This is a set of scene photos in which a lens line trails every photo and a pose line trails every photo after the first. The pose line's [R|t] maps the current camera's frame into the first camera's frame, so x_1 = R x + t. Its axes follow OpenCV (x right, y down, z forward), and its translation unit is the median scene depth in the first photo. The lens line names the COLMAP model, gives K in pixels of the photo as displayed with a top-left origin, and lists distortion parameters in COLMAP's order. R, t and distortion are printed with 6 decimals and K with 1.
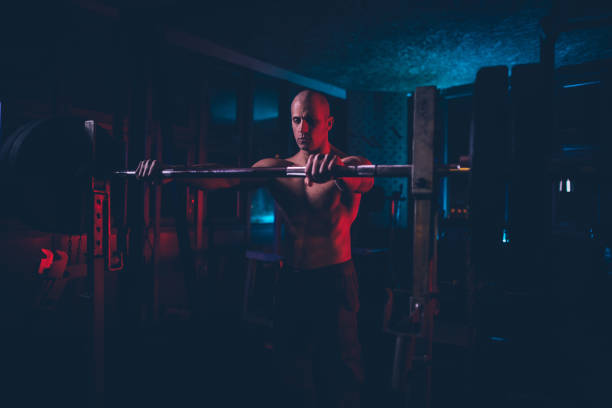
lens RADIAL K [[415.0, 0, 301.3], [0, 415.0, 202.5], [0, 0, 1]] dist [-0.060698, 0.042807]
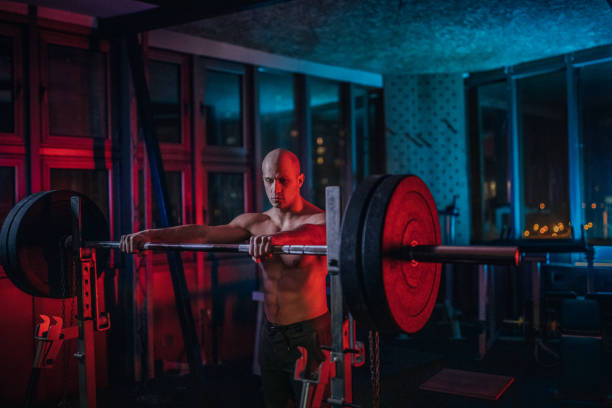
lens RADIAL K [[594.6, 0, 306.0], [0, 594.6, 204.0], [0, 0, 1]] dist [-0.022553, -0.011673]
pose [[0.995166, -0.043821, -0.087890, 0.083899], [0.043726, 0.999039, -0.003005, -0.050444], [0.087938, -0.000853, 0.996126, -0.185549]]
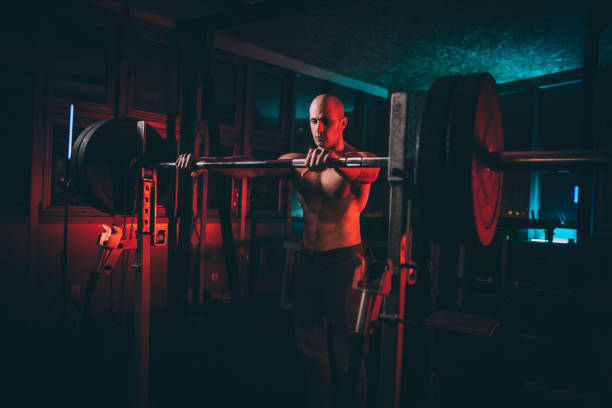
lens RADIAL K [[415.0, 0, 301.3], [0, 415.0, 202.5], [0, 0, 1]] dist [-0.060698, 0.042807]
pose [[0.992525, 0.018427, -0.120644, 0.036854], [-0.018007, 0.999827, 0.004571, 0.009153], [0.120707, -0.002364, 0.992685, -0.054098]]
